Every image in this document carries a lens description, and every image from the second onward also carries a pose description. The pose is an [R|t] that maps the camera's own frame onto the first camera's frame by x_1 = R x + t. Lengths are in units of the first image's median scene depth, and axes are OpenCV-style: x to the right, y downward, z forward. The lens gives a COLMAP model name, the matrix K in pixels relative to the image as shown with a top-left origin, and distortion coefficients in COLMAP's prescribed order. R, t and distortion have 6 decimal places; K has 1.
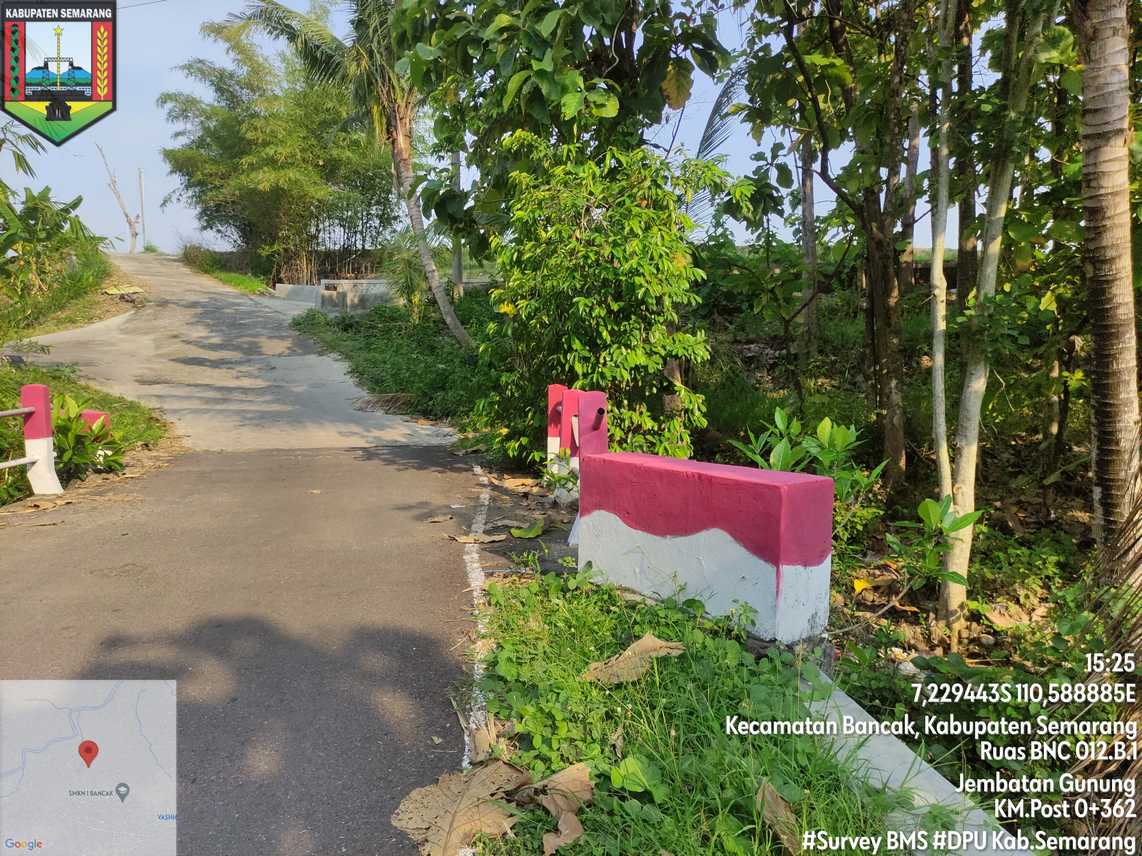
lens RADIAL K [[844.6, 0, 569.1], [0, 844.6, 425.6], [0, 0, 1]] dist [0.060508, -0.070158]
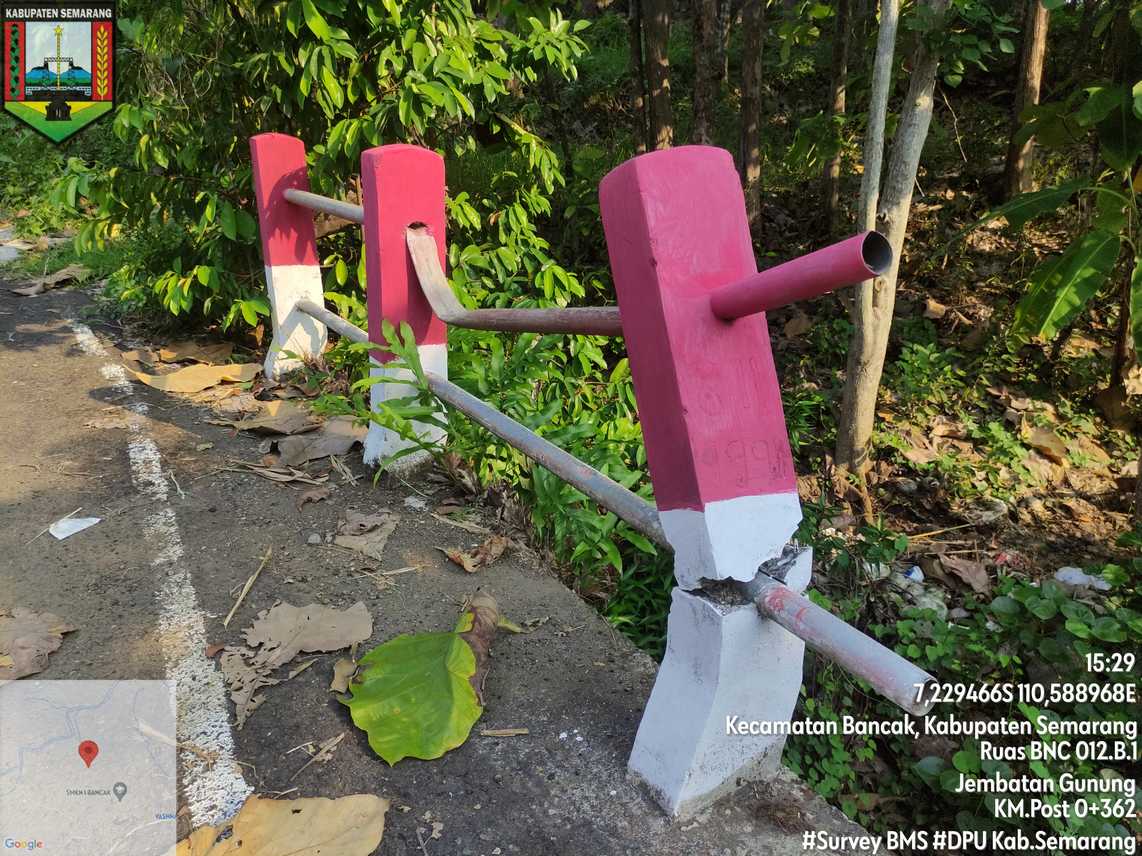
lens RADIAL K [[844.6, 0, 569.1], [0, 844.6, 425.6], [0, 0, 1]] dist [0.060508, -0.070158]
pose [[0.906916, -0.155543, 0.391548, -0.036947], [0.042627, 0.958462, 0.282016, -0.012601], [-0.419150, -0.239075, 0.875875, 0.291995]]
